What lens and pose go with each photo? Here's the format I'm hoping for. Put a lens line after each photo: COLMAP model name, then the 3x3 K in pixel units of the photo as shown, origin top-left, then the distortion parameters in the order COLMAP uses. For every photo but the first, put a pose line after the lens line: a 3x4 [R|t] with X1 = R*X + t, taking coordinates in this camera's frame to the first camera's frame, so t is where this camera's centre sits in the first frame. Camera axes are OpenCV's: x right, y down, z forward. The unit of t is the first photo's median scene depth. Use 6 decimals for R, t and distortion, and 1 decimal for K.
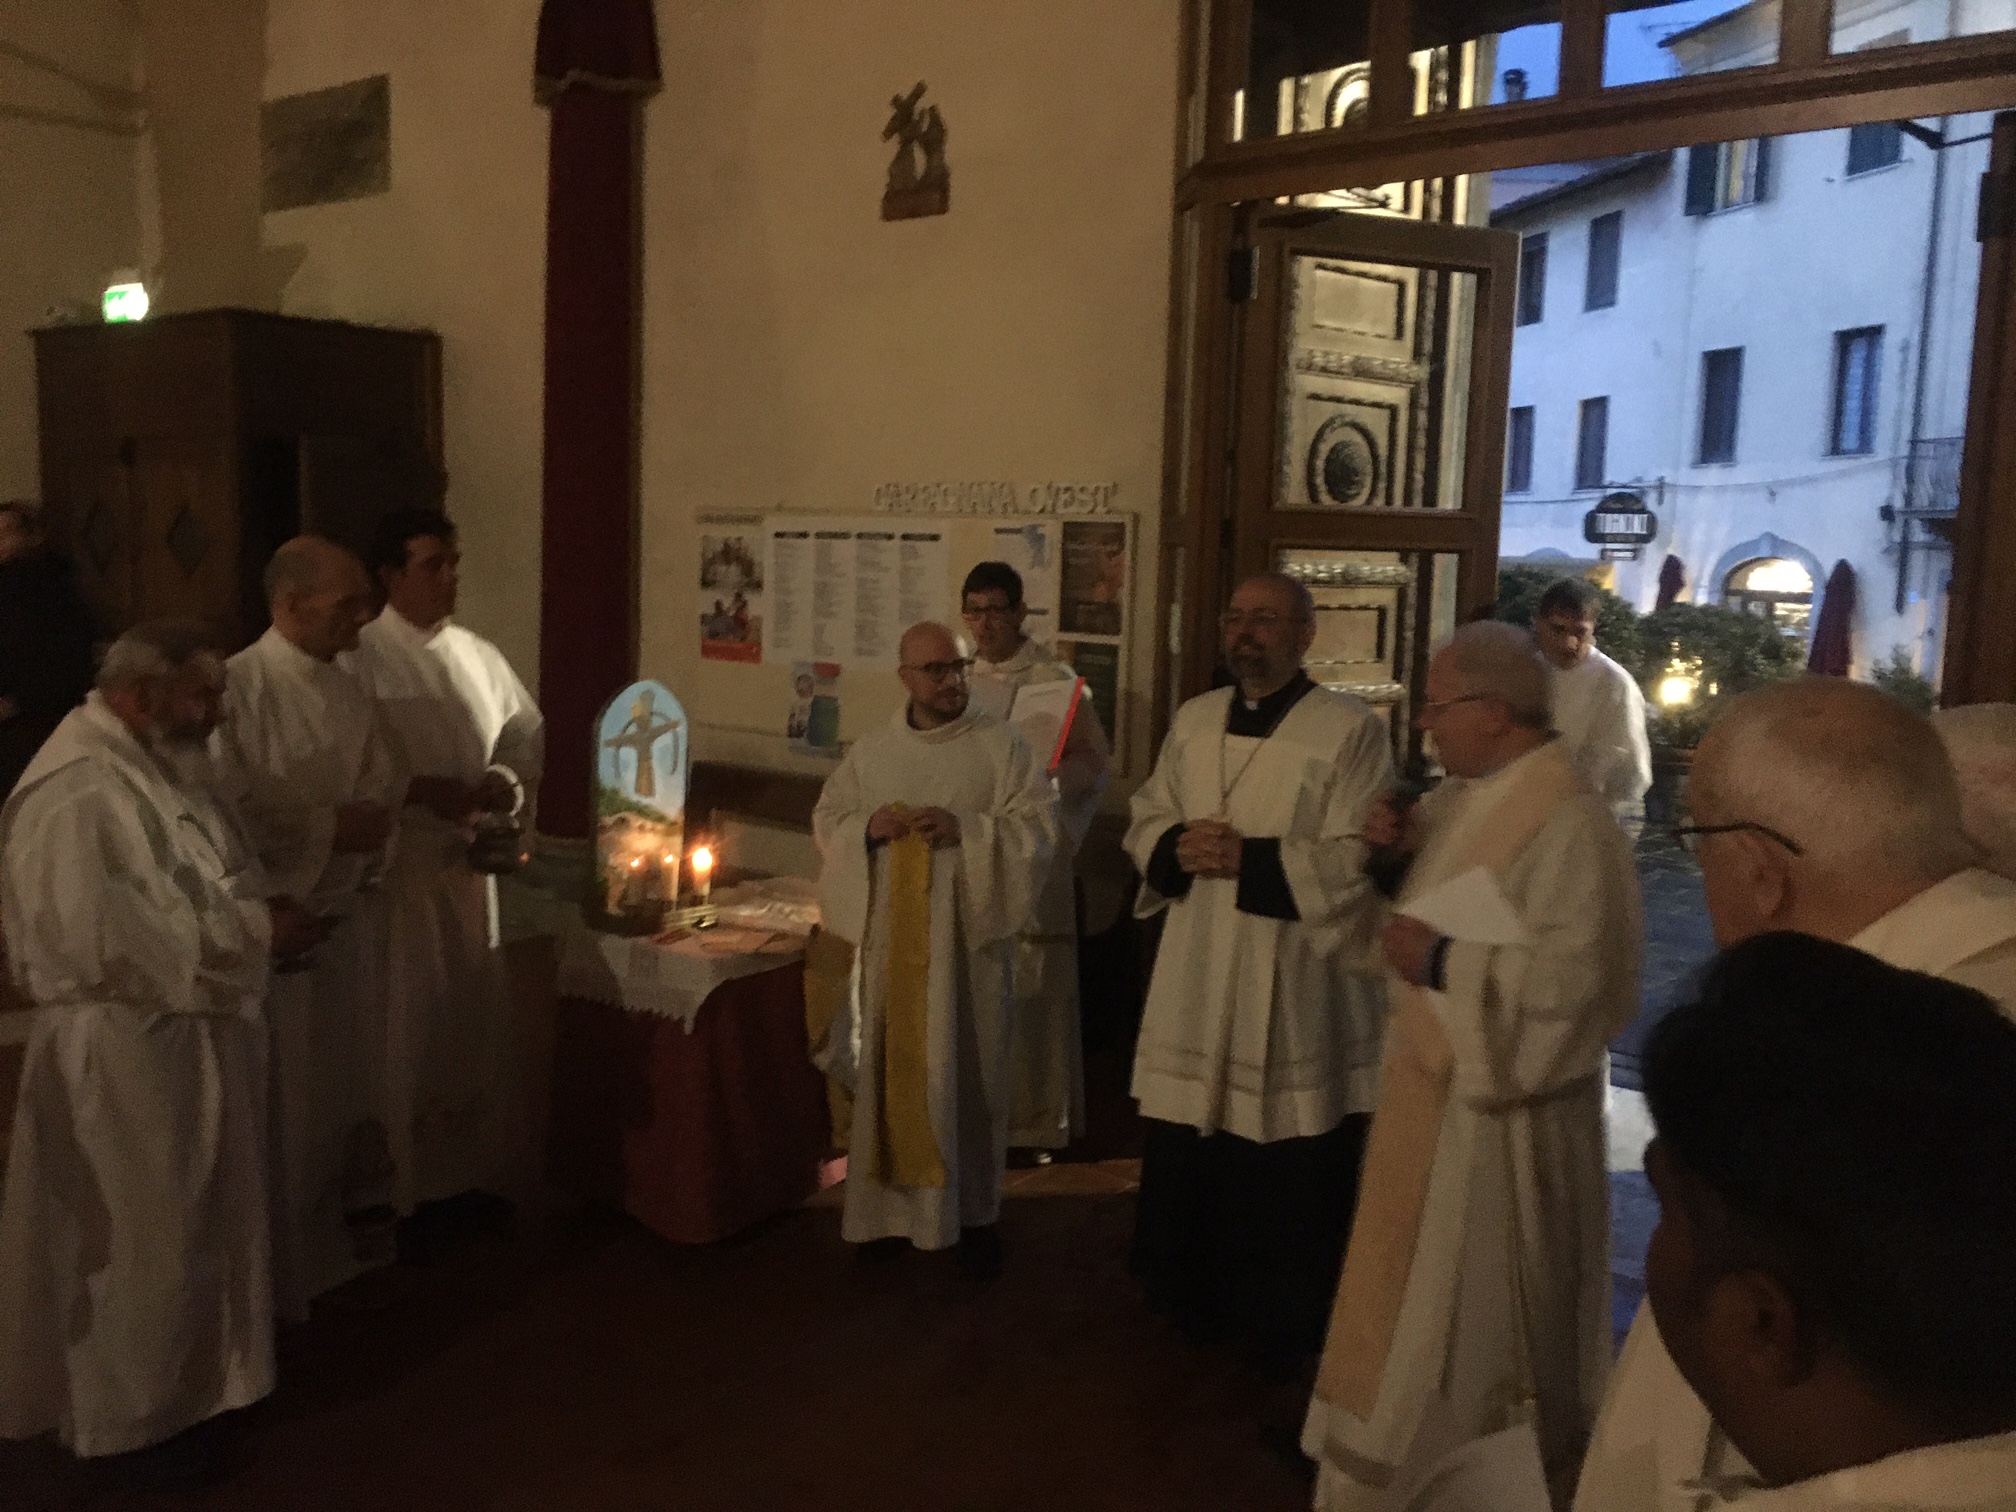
lens RADIAL K [[1713.2, 0, 1008.0], [0, 1713.2, 756.0], [0, 0, 1]] dist [0.086321, -0.113139]
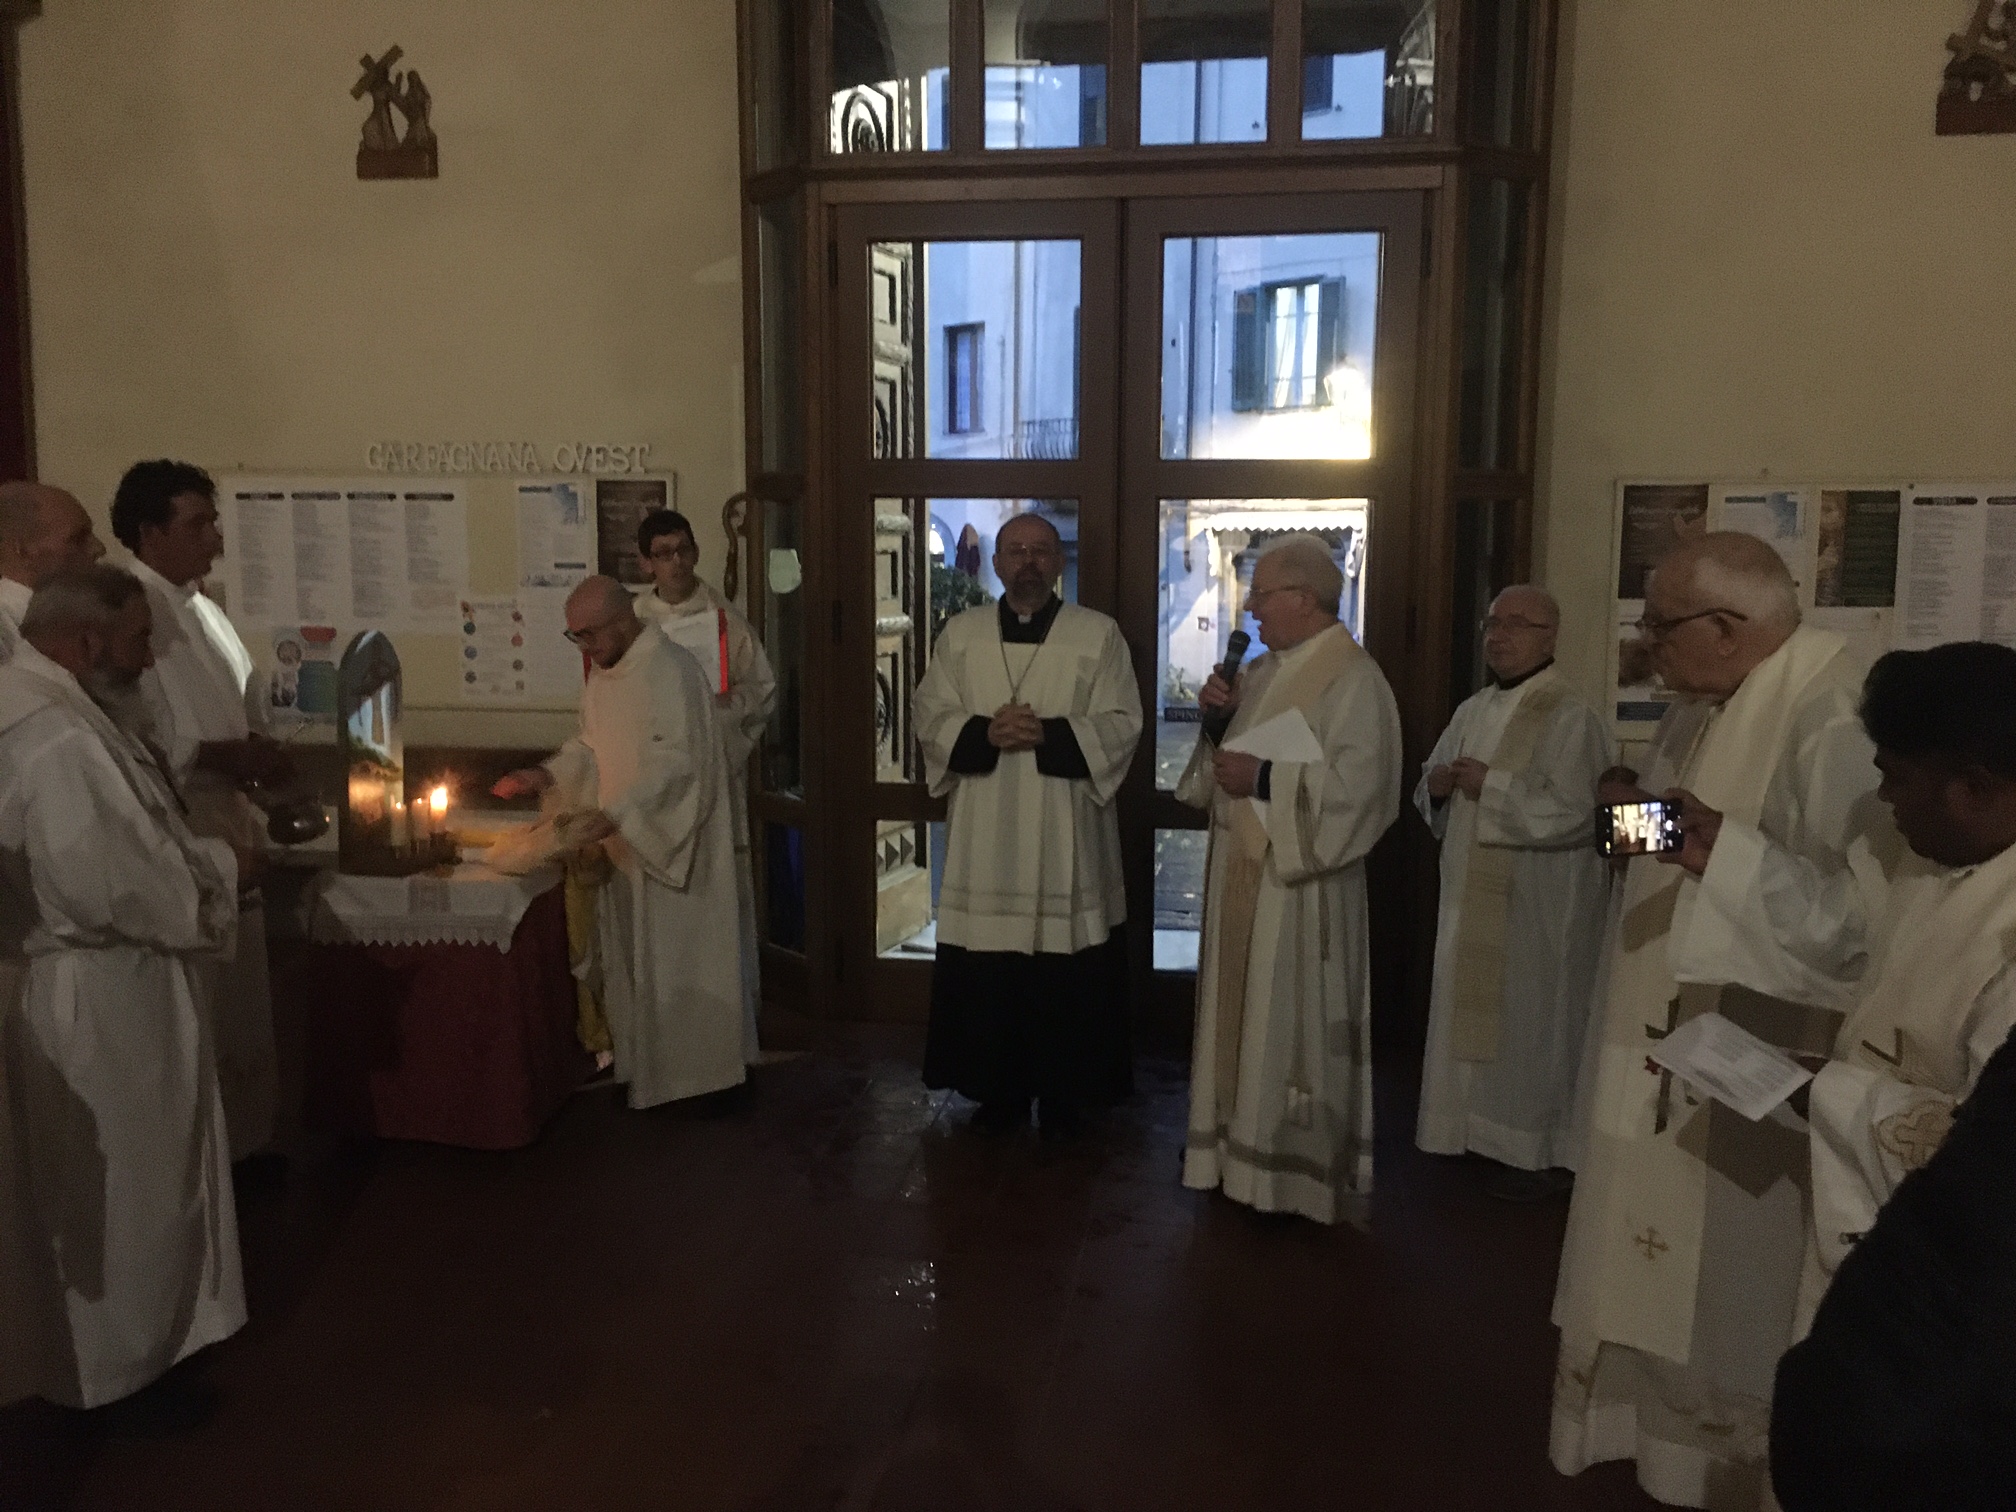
lens RADIAL K [[1740.5, 0, 1008.0], [0, 1740.5, 756.0], [0, 0, 1]] dist [-0.004623, 0.067341]
pose [[0.877014, -0.075576, 0.474483, -0.276403], [0.069778, 0.997116, 0.029847, 0.019470], [-0.475370, 0.006932, 0.879759, -0.067428]]
